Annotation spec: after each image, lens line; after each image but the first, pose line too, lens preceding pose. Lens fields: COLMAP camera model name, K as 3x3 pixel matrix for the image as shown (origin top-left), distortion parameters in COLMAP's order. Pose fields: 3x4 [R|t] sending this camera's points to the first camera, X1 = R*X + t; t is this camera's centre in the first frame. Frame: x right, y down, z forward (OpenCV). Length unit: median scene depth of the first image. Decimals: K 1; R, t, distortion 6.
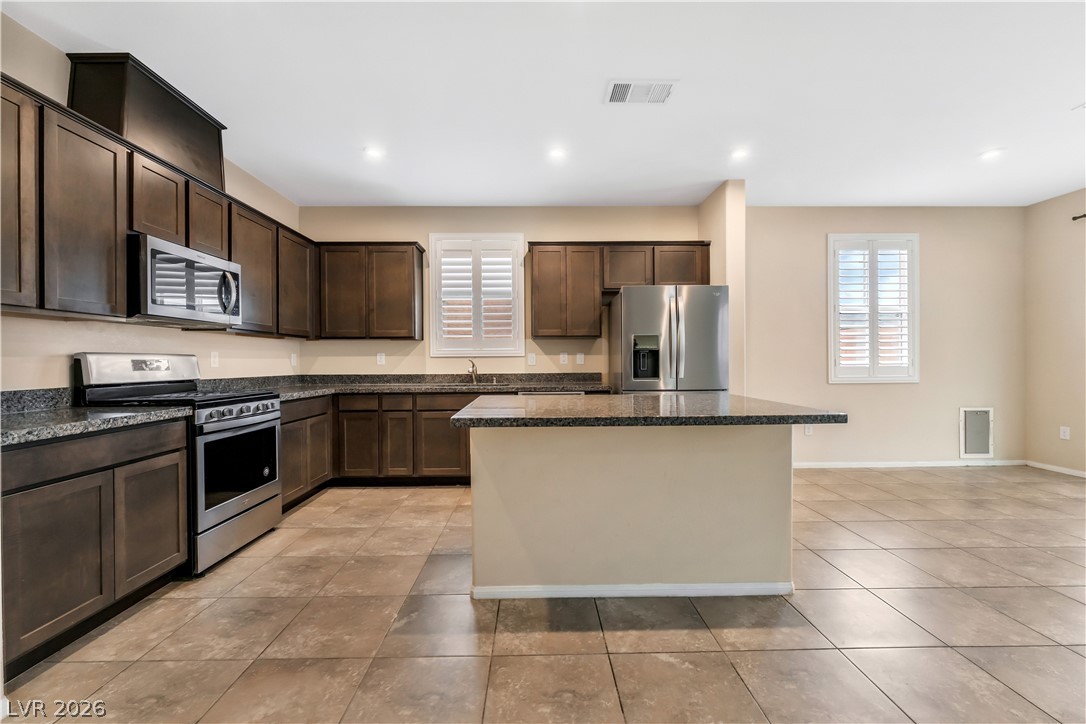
lens RADIAL K [[445.1, 0, 543.0], [0, 445.1, 363.7], [0, 0, 1]] dist [-0.001397, -0.000136]
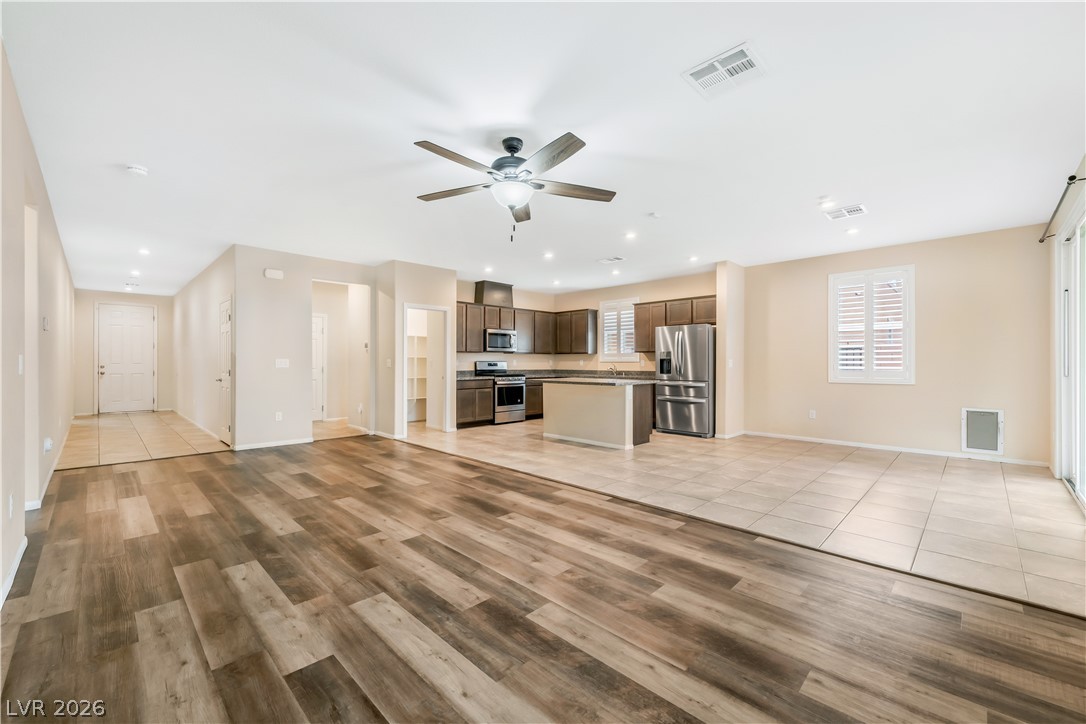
lens RADIAL K [[440.5, 0, 545.0], [0, 440.5, 362.3], [0, 0, 1]] dist [0.000561, 0.000079]
pose [[0.698334, 0.005324, -0.715752, 1.190737], [-0.009457, 0.999954, -0.001789, -0.008418], [0.715709, 0.008018, 0.698352, -0.694670]]
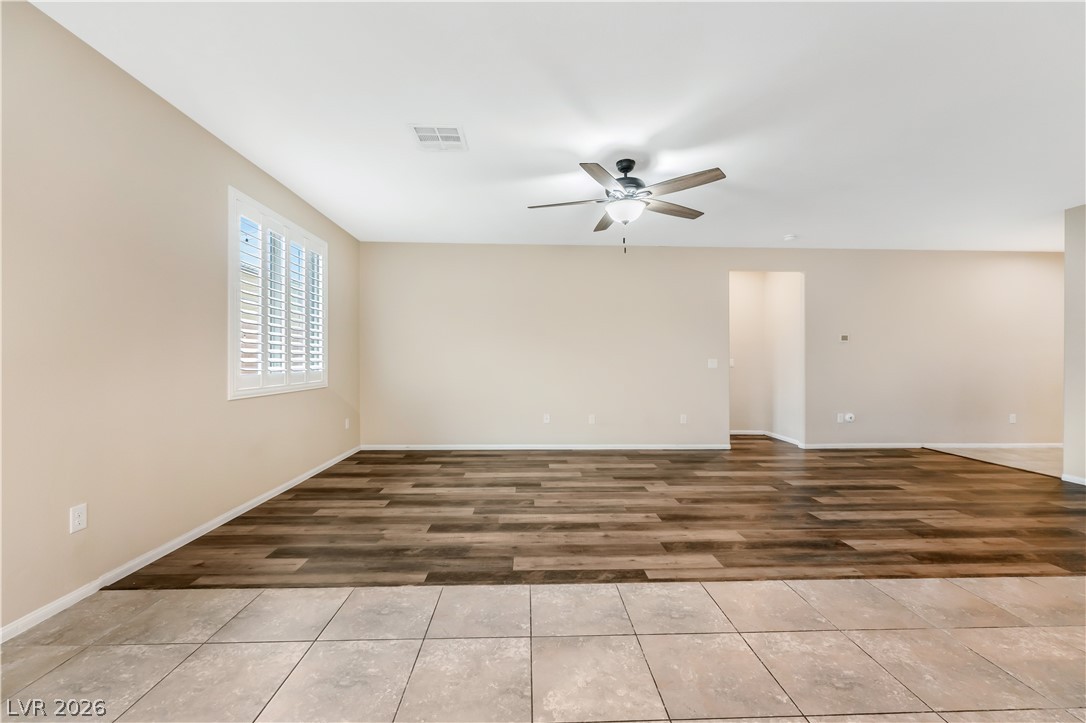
lens RADIAL K [[438.3, 0, 545.8], [0, 438.3, 346.4], [0, 0, 1]] dist [-0.000999, 0.000023]
pose [[-0.999724, -0.001305, -0.023453, 0.756012], [-0.000714, 0.999683, -0.025186, -0.017881], [0.023478, -0.025162, -0.999408, 0.708126]]
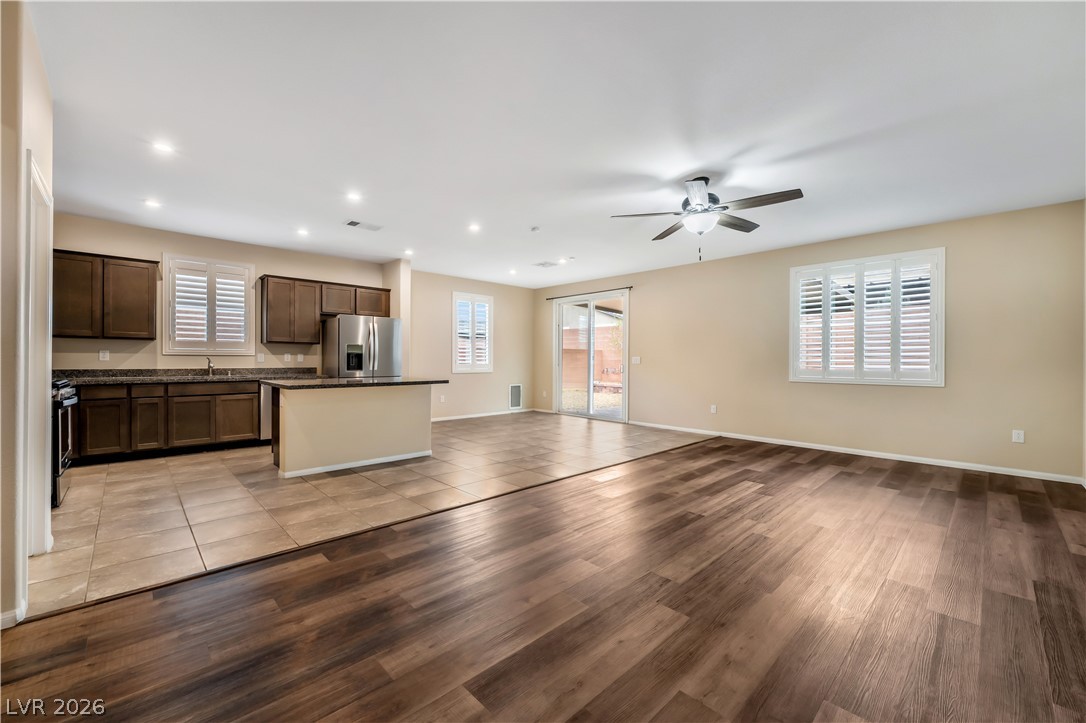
lens RADIAL K [[434.0, 0, 543.0], [0, 434.0, 360.8], [0, 0, 1]] dist [0.000111, -0.000044]
pose [[0.735384, 0.008507, 0.677597, -0.340027], [-0.005562, 0.999963, -0.006517, 0.004119], [-0.677628, 0.001024, 0.735404, -0.658237]]
